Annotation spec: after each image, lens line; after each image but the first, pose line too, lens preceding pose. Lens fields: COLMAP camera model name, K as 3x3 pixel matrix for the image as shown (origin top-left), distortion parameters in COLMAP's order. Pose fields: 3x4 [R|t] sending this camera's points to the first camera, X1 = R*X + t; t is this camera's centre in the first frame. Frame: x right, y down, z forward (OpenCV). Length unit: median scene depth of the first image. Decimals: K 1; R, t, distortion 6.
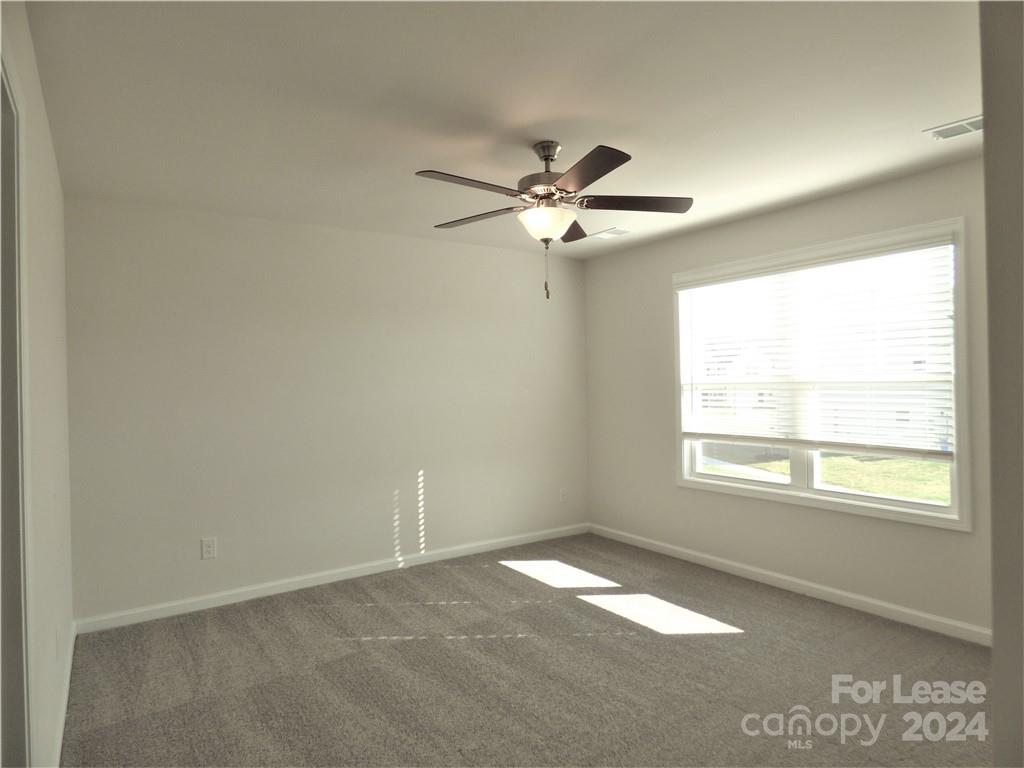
lens RADIAL K [[611.2, 0, 509.3], [0, 611.2, 381.3], [0, 0, 1]] dist [-0.012795, 0.001219]
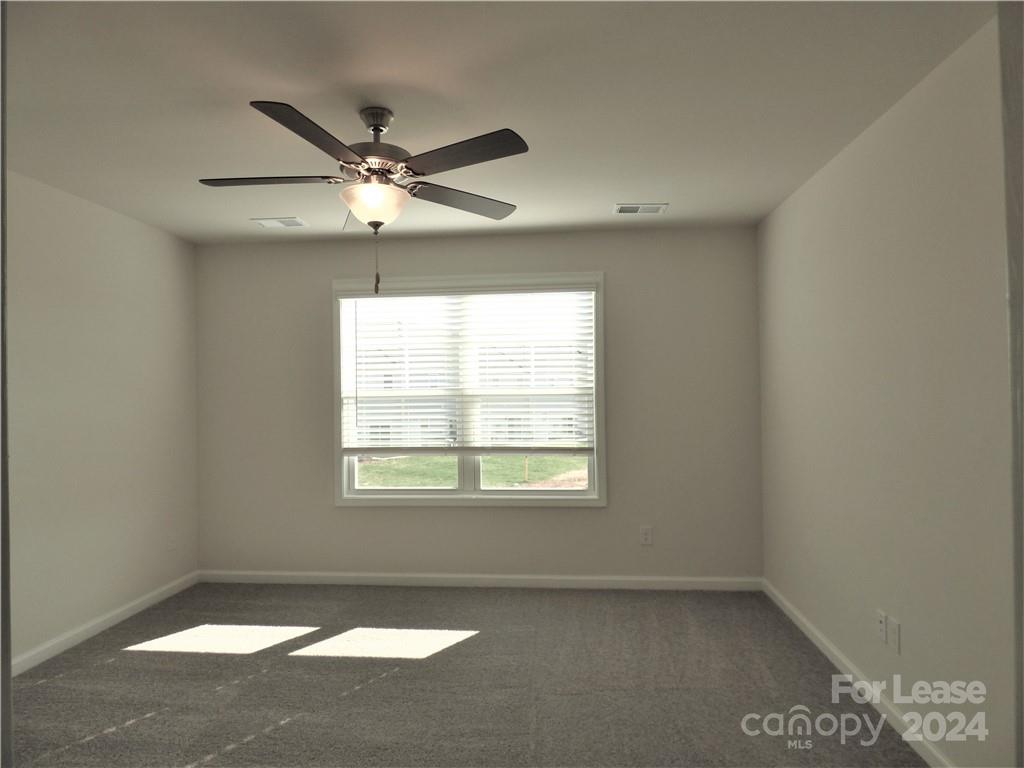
lens RADIAL K [[611.2, 0, 518.4], [0, 611.2, 378.7], [0, 0, 1]] dist [-0.012795, 0.001219]
pose [[0.626477, 0.024432, 0.779057, -0.338749], [0.000074, 0.999507, -0.031405, 0.006728], [-0.779440, 0.019732, 0.626166, 0.235854]]
